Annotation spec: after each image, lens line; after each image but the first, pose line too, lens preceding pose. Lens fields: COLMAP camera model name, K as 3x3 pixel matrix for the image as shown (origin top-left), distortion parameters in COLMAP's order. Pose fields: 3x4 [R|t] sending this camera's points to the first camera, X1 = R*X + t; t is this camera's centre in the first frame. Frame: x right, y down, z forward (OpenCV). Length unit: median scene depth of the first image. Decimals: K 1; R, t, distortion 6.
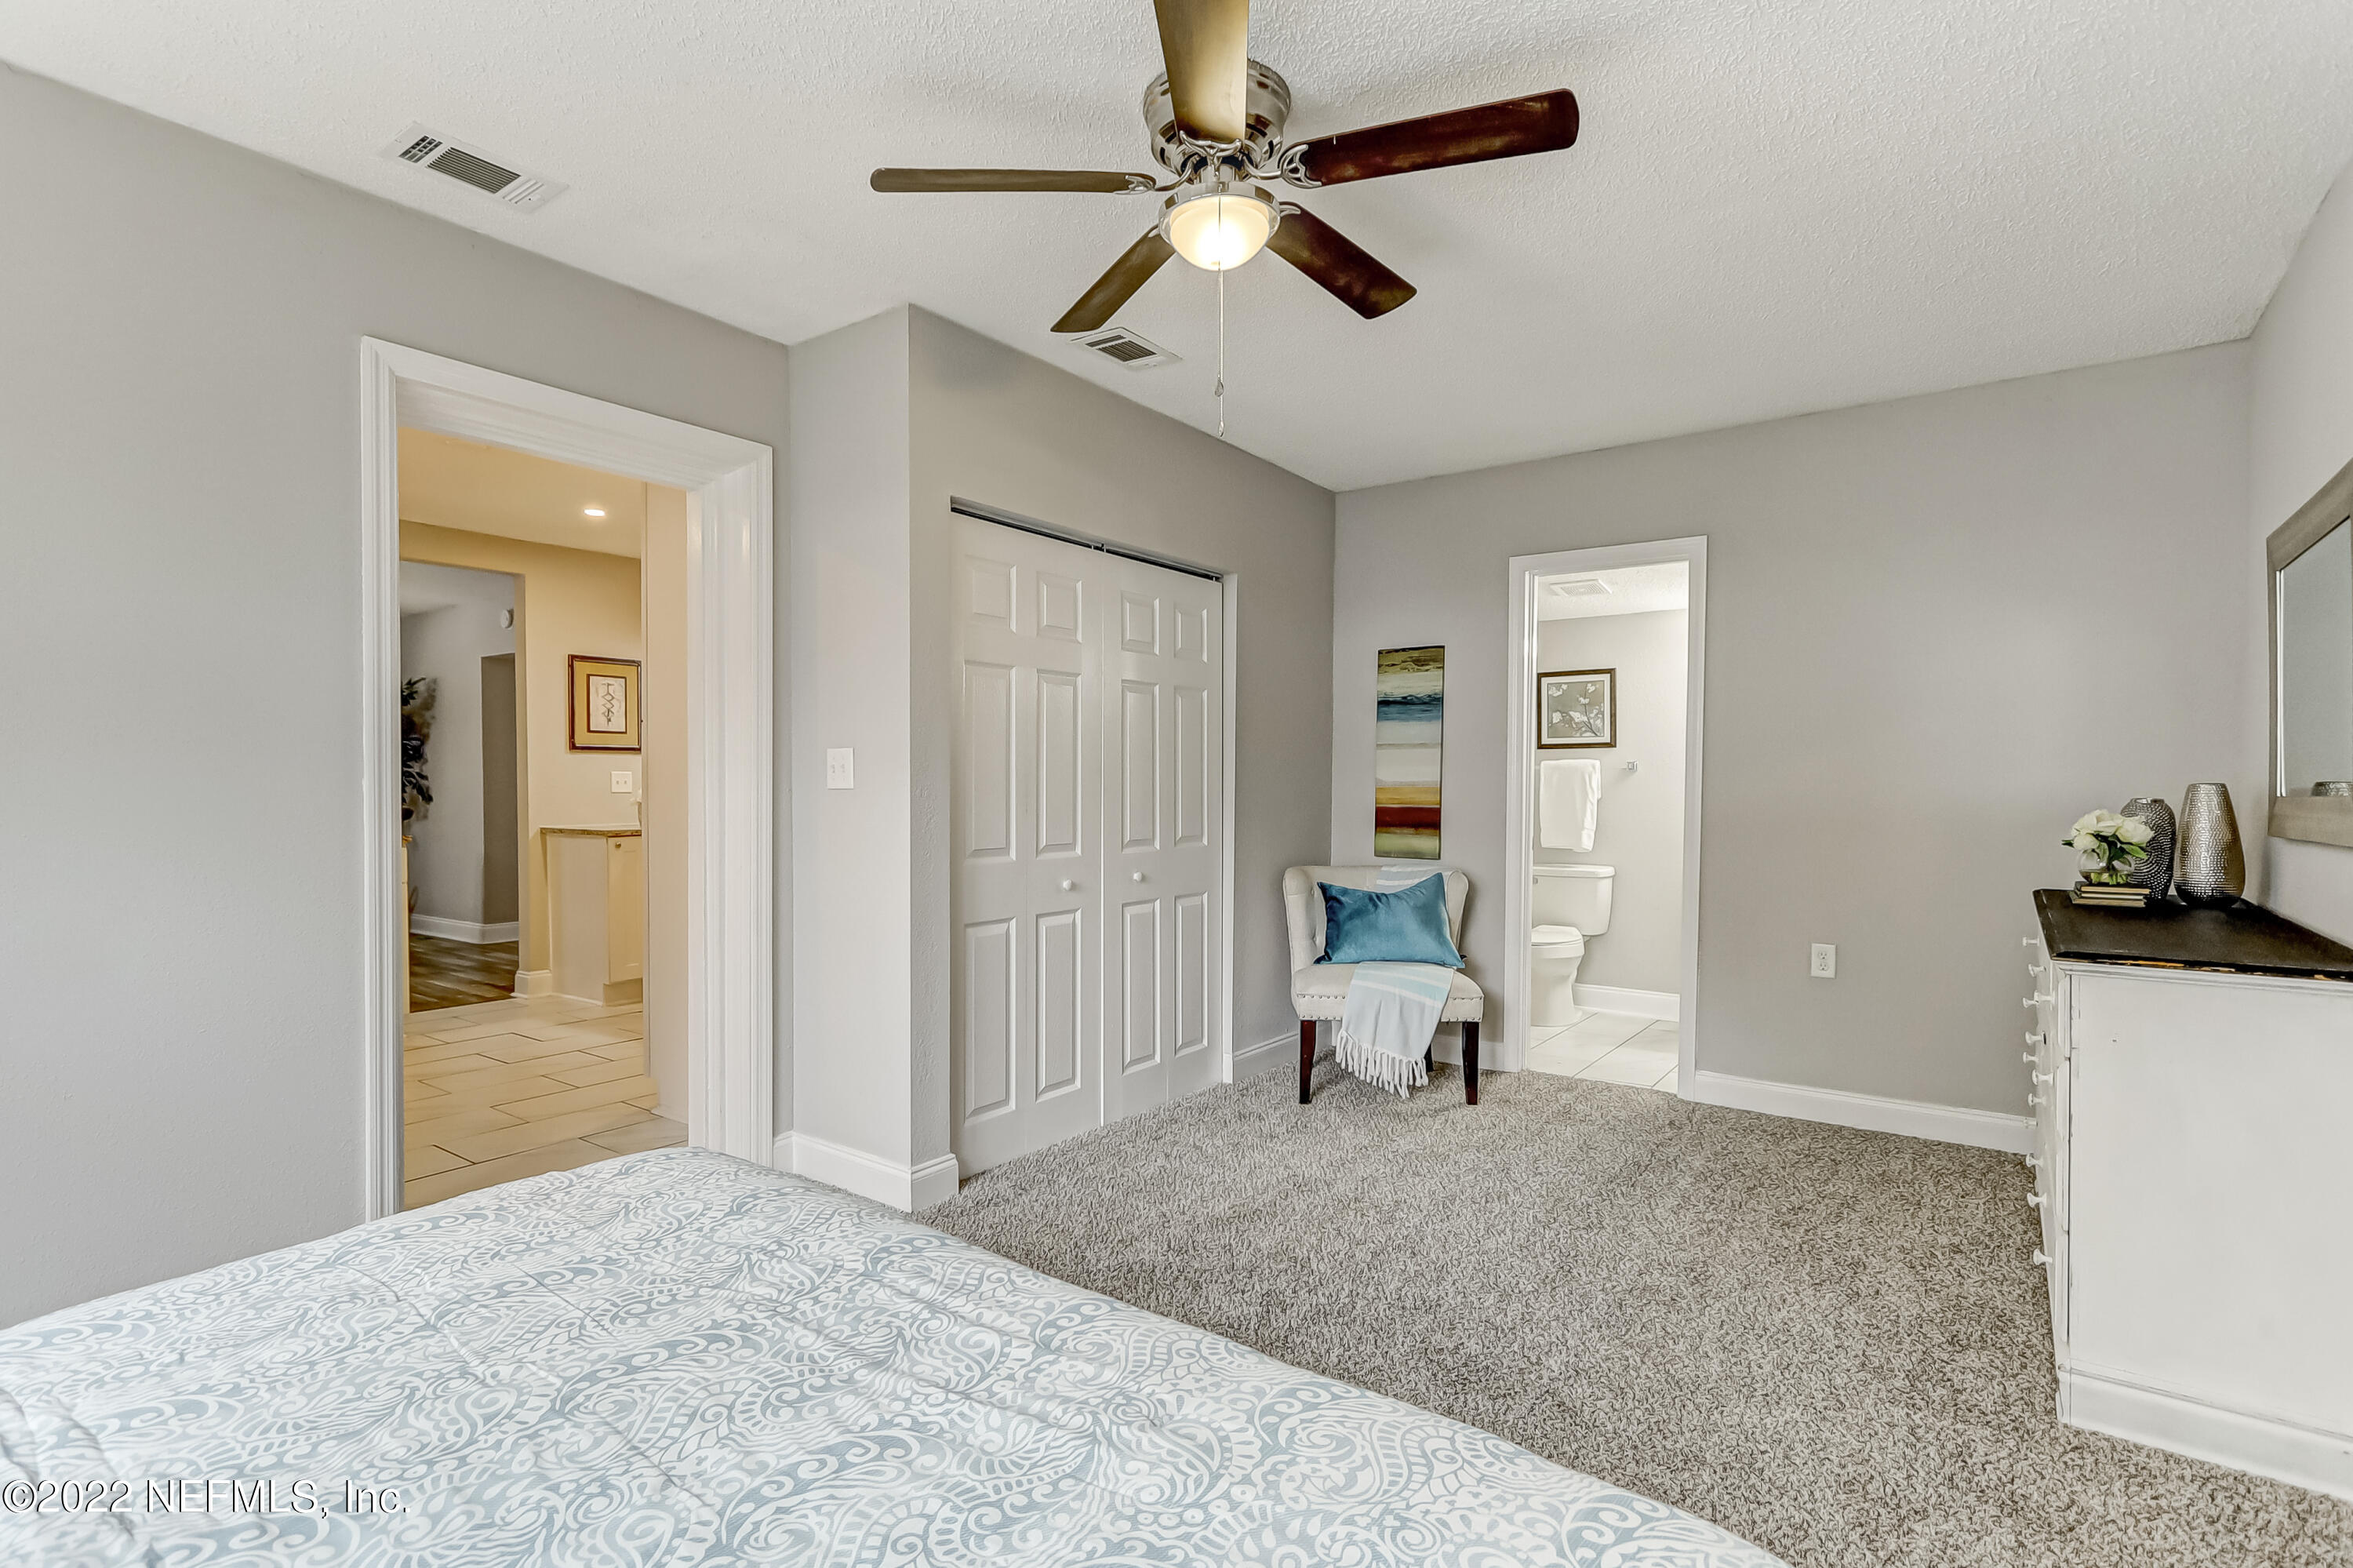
lens RADIAL K [[1114.0, 0, 1153.2], [0, 1114.0, 792.7], [0, 0, 1]] dist [0.006499, -0.000046]
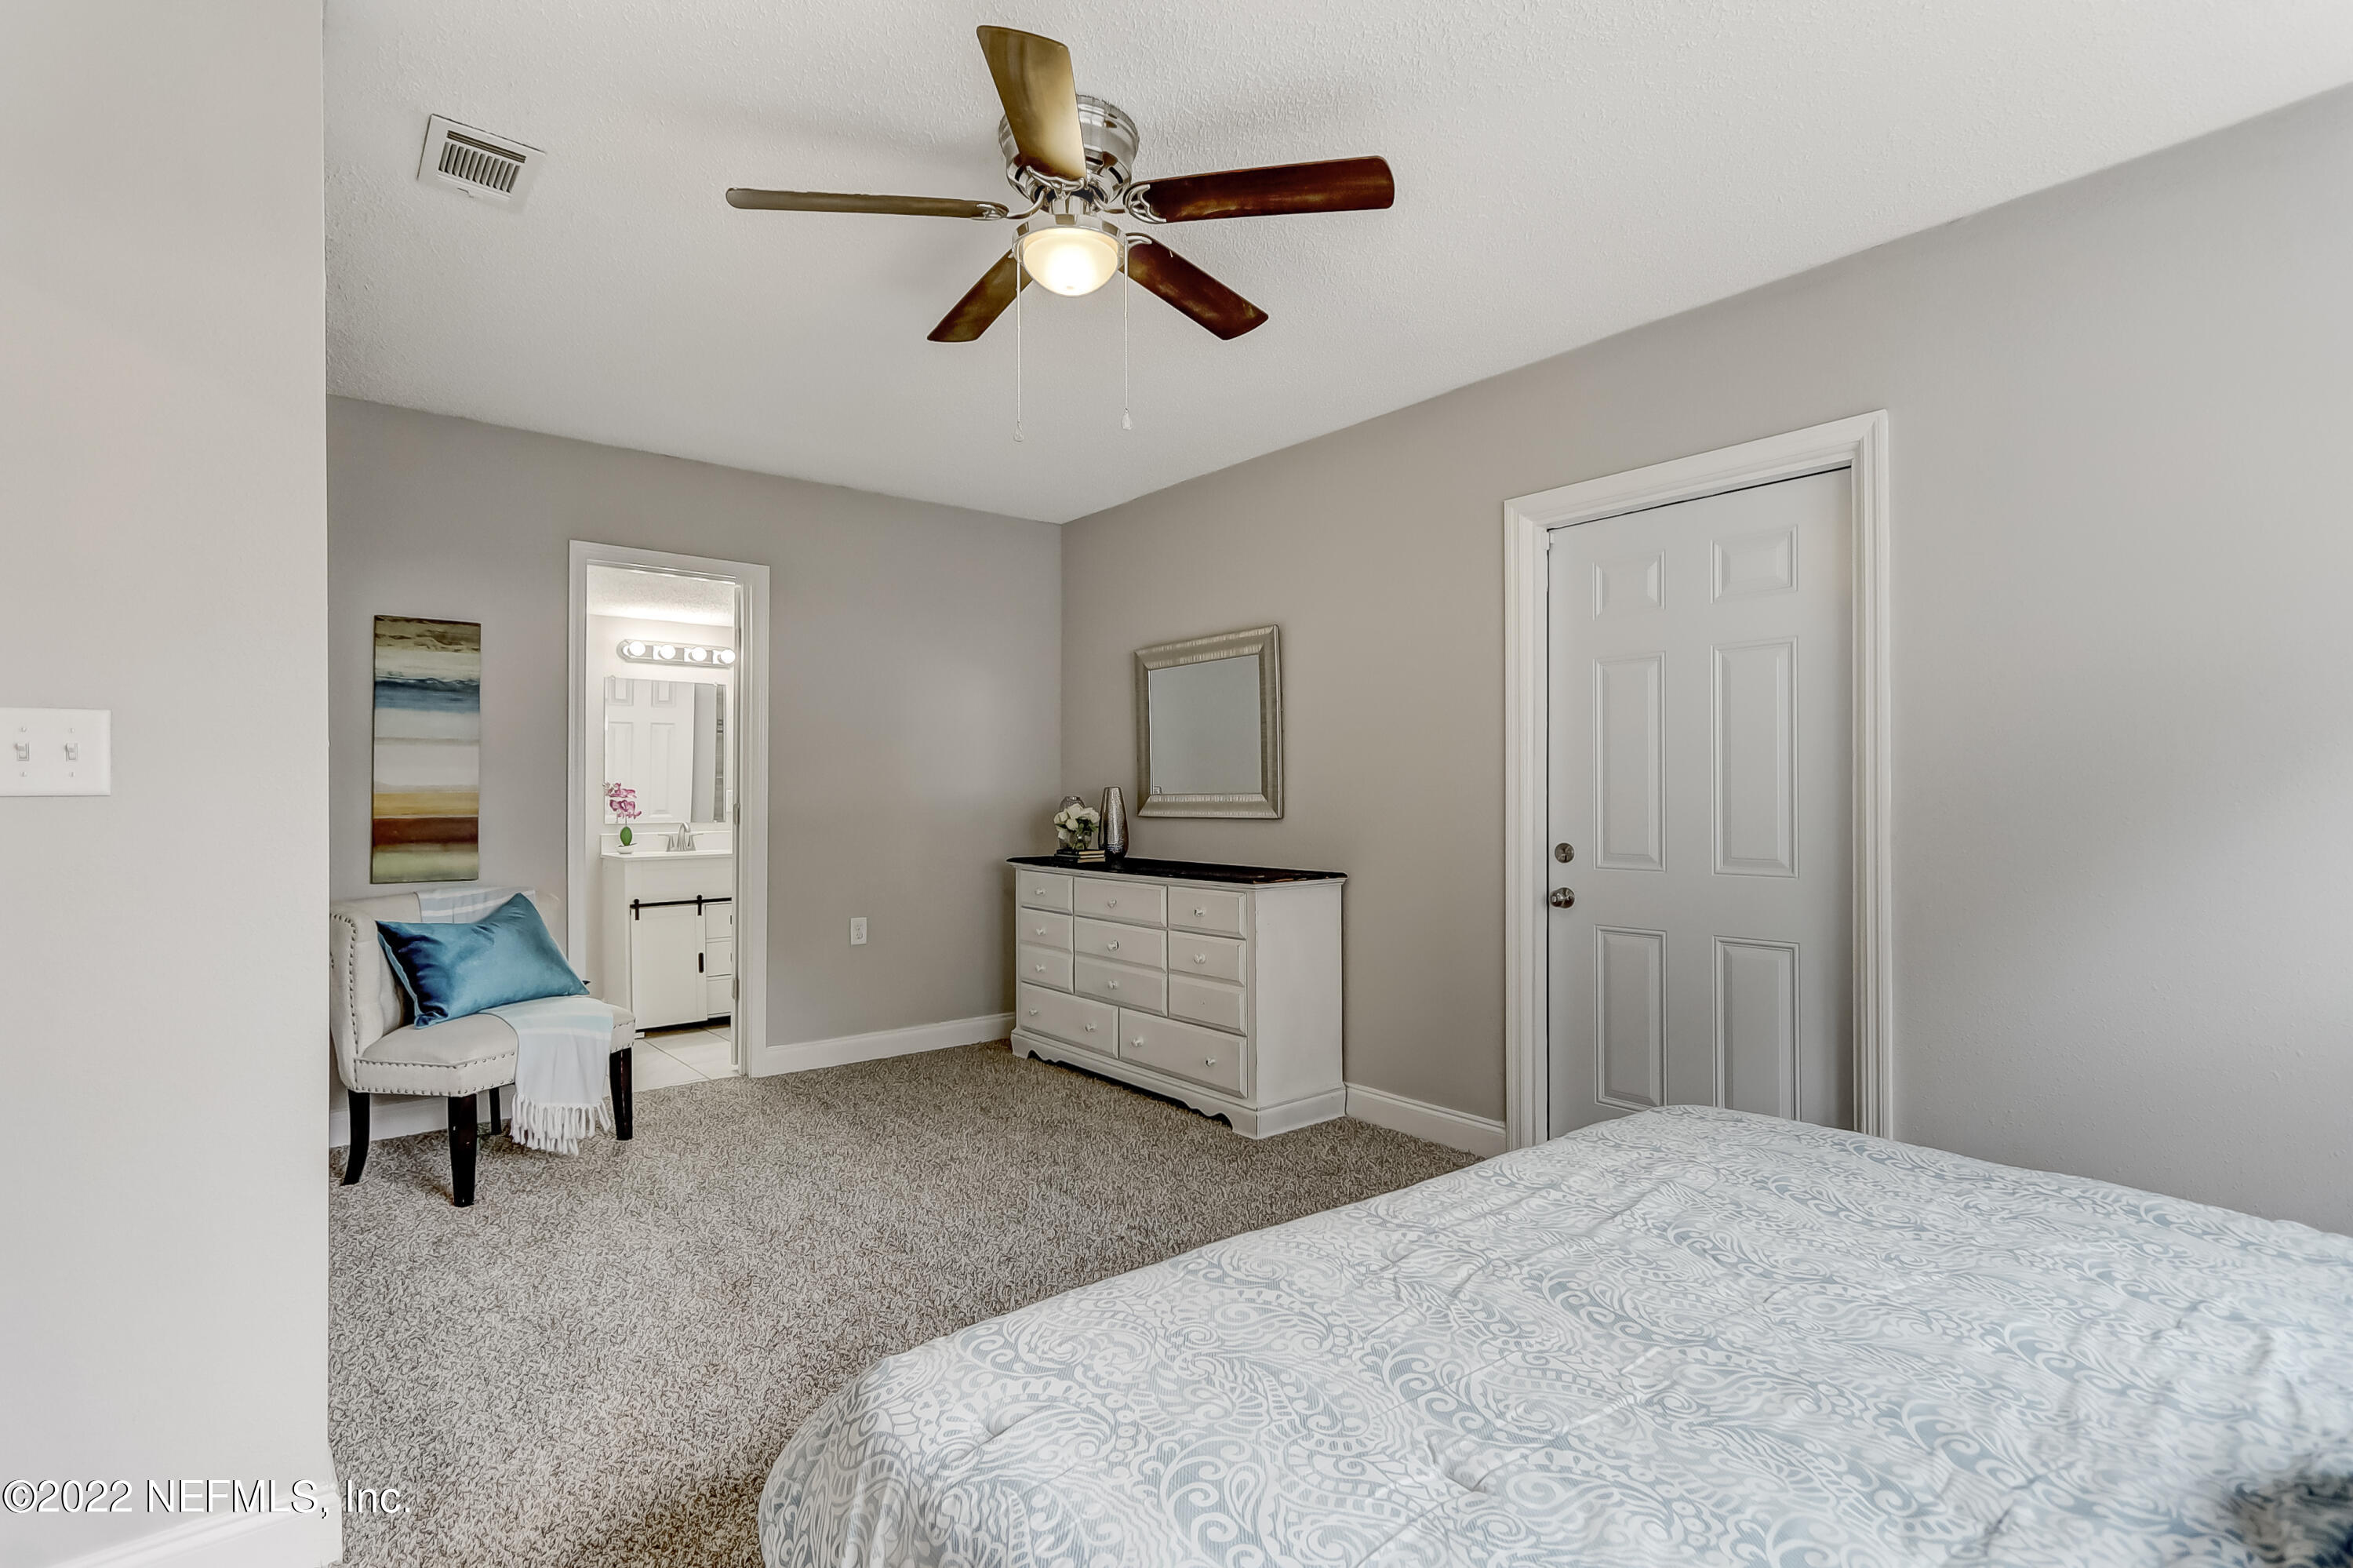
lens RADIAL K [[1114.0, 0, 1154.0], [0, 1114.0, 781.8], [0, 0, 1]] dist [0.006499, -0.000046]
pose [[0.261779, 0.006547, 0.965106, -0.671453], [0.009841, 0.999907, -0.009452, -0.000310], [-0.965078, 0.011972, 0.261690, 0.471406]]
